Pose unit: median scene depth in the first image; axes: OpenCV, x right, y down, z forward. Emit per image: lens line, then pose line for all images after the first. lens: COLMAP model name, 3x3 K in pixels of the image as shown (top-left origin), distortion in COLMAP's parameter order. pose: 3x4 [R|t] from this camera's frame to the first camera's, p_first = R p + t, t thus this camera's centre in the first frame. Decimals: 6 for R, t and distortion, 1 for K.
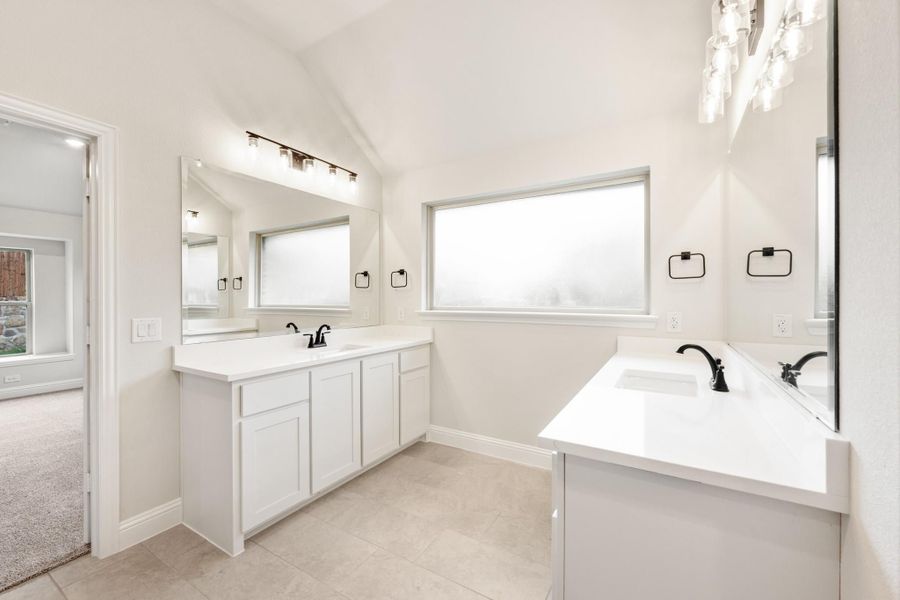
lens RADIAL K [[357.1, 0, 455.4], [0, 357.1, 297.7], [0, 0, 1]] dist [0.000406, -0.000265]
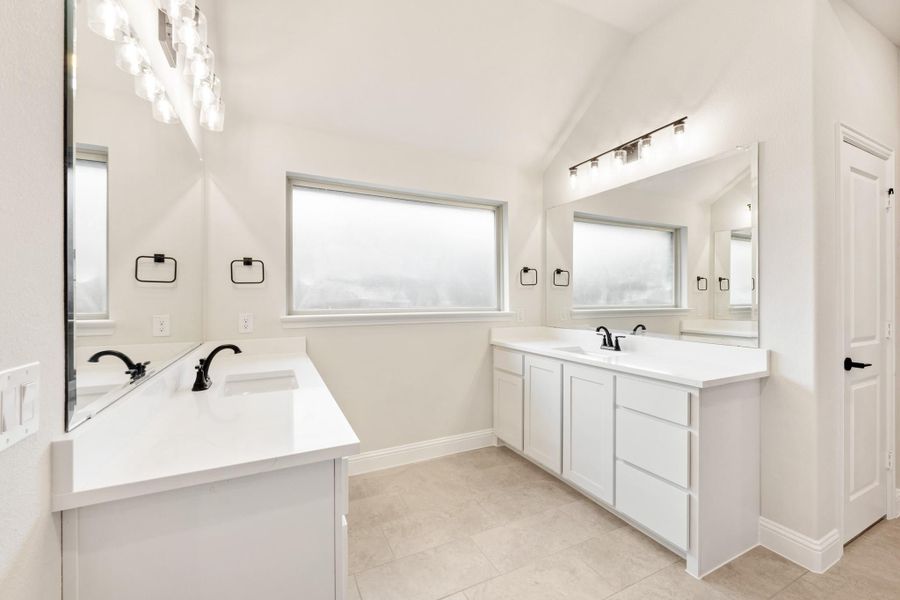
lens RADIAL K [[357.1, 0, 452.9], [0, 357.1, 299.6], [0, 0, 1]] dist [0.000406, -0.000265]
pose [[0.556540, -0.002917, 0.830816, -1.113239], [0.000768, 0.999995, 0.002997, 0.000464], [-0.830820, -0.001030, 0.556540, 0.648874]]
